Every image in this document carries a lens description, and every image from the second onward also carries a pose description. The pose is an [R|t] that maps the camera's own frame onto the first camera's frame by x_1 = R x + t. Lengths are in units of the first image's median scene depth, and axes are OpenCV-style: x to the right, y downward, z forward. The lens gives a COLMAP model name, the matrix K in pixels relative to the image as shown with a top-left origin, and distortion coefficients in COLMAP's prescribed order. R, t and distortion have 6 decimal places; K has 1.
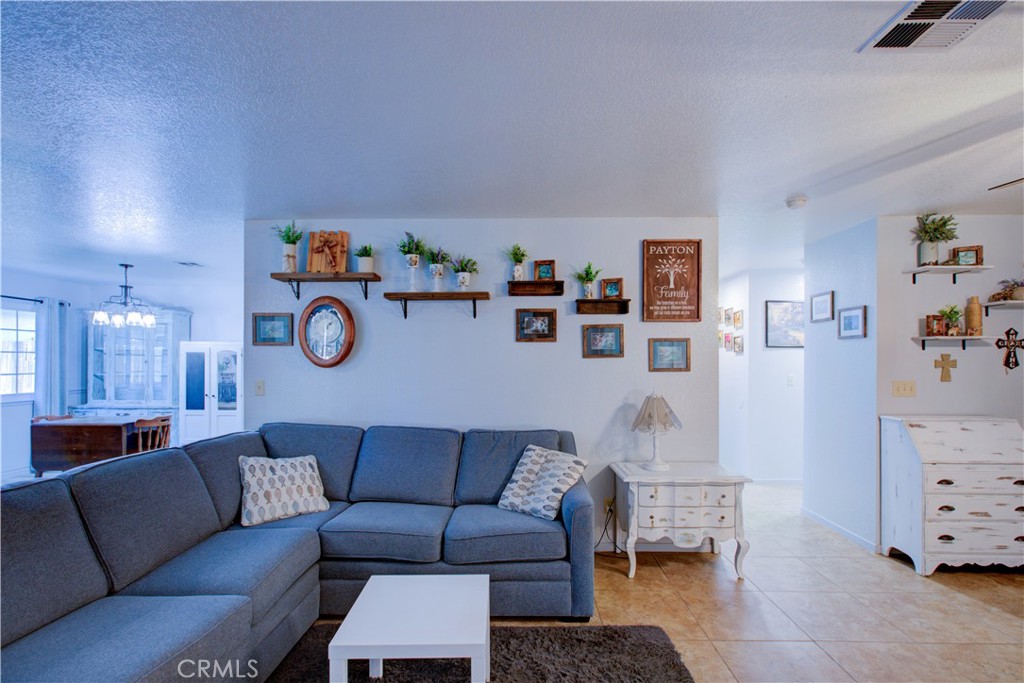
lens RADIAL K [[469.8, 0, 509.2], [0, 469.8, 360.0], [0, 0, 1]] dist [-0.017843, 0.000517]
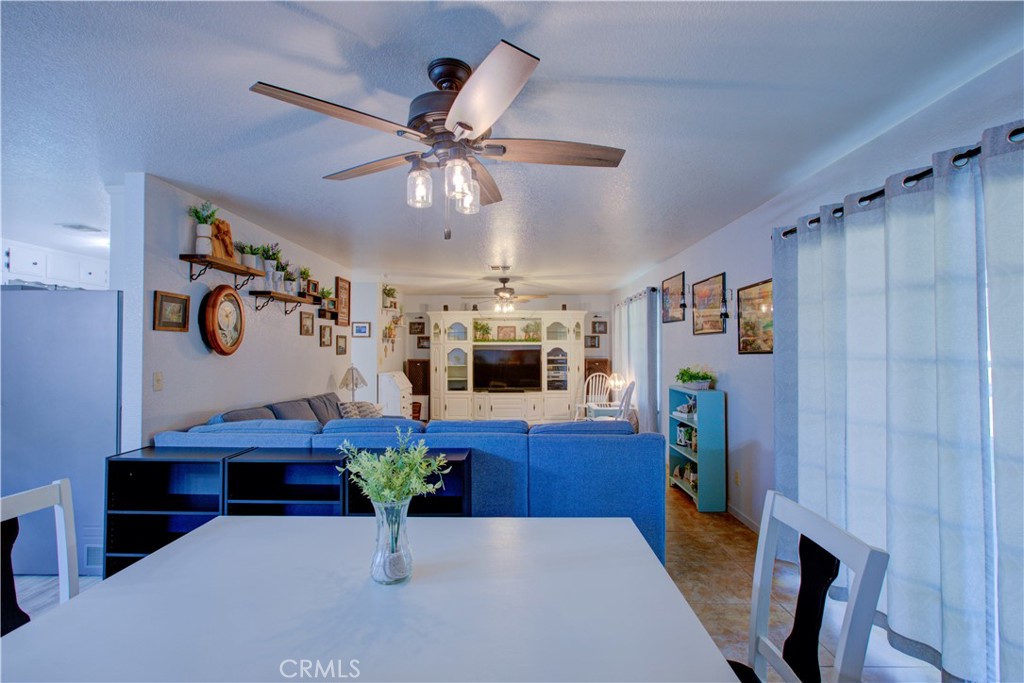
lens RADIAL K [[469.8, 0, 514.7], [0, 469.8, 343.4], [0, 0, 1]] dist [-0.017843, 0.000517]
pose [[-0.002211, 0.011268, 0.999934, -1.376754], [-0.007857, 0.999905, -0.011285, -0.002836], [-0.999967, -0.007881, -0.002123, 0.366781]]
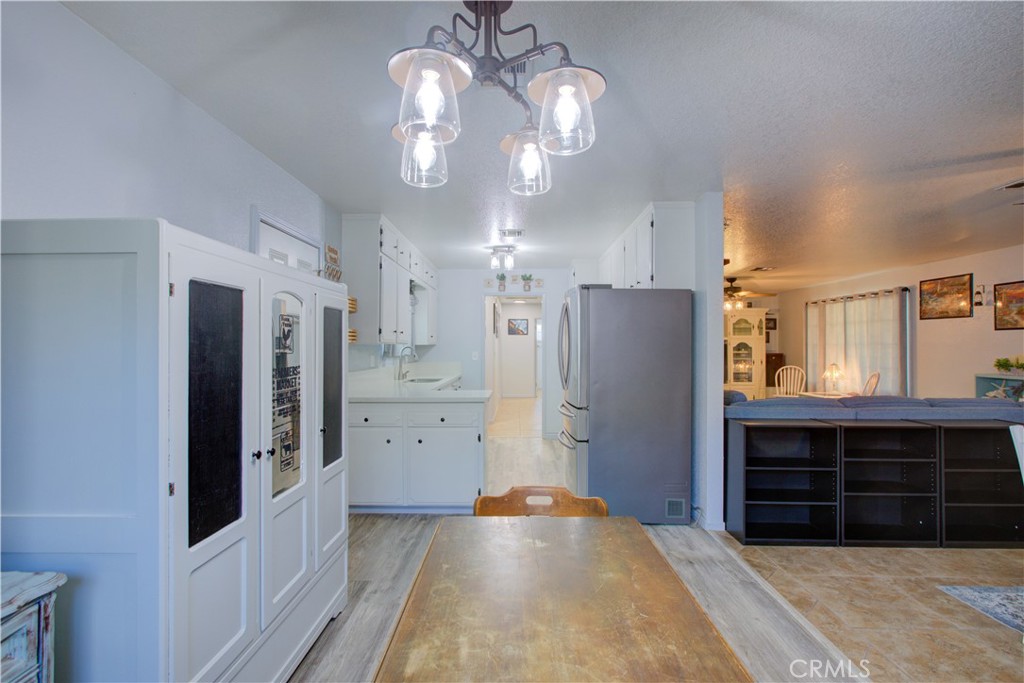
lens RADIAL K [[469.8, 0, 506.5], [0, 469.8, 345.8], [0, 0, 1]] dist [-0.017843, 0.000517]
pose [[0.017040, 0.002120, 0.999853, -1.587252], [-0.007231, 0.999972, -0.001997, 0.025791], [-0.999829, -0.007196, 0.017055, 1.537479]]
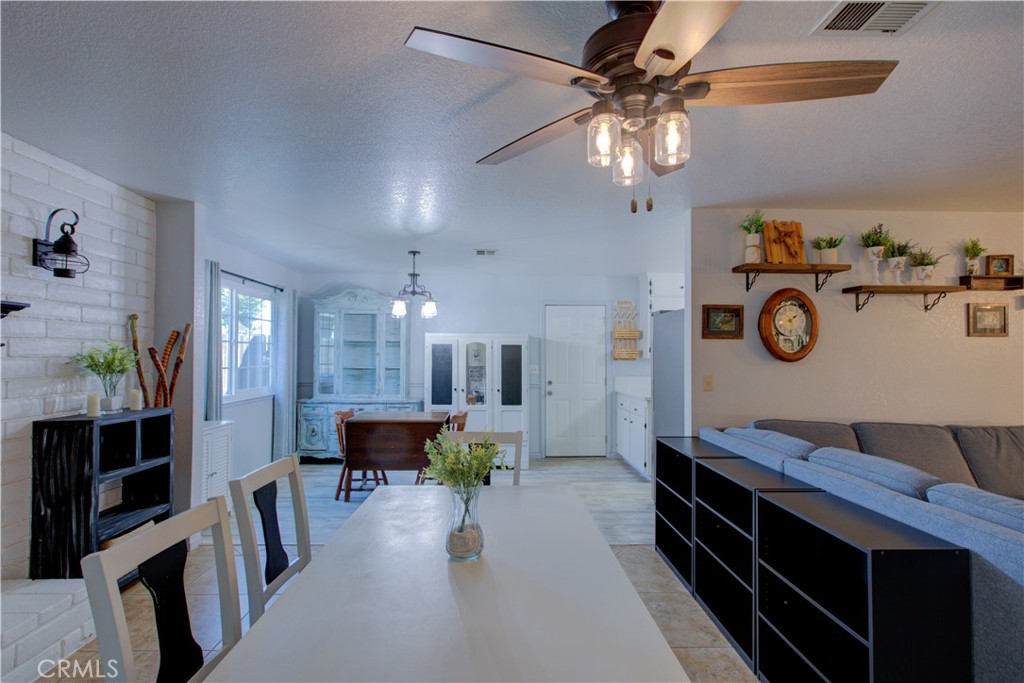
lens RADIAL K [[469.8, 0, 510.9], [0, 469.8, 349.6], [0, 0, 1]] dist [-0.017843, 0.000517]
pose [[0.999220, 0.004466, 0.039230, -0.982674], [-0.004220, 0.999971, -0.006344, -0.000555], [-0.039258, 0.006174, 0.999210, 0.056721]]
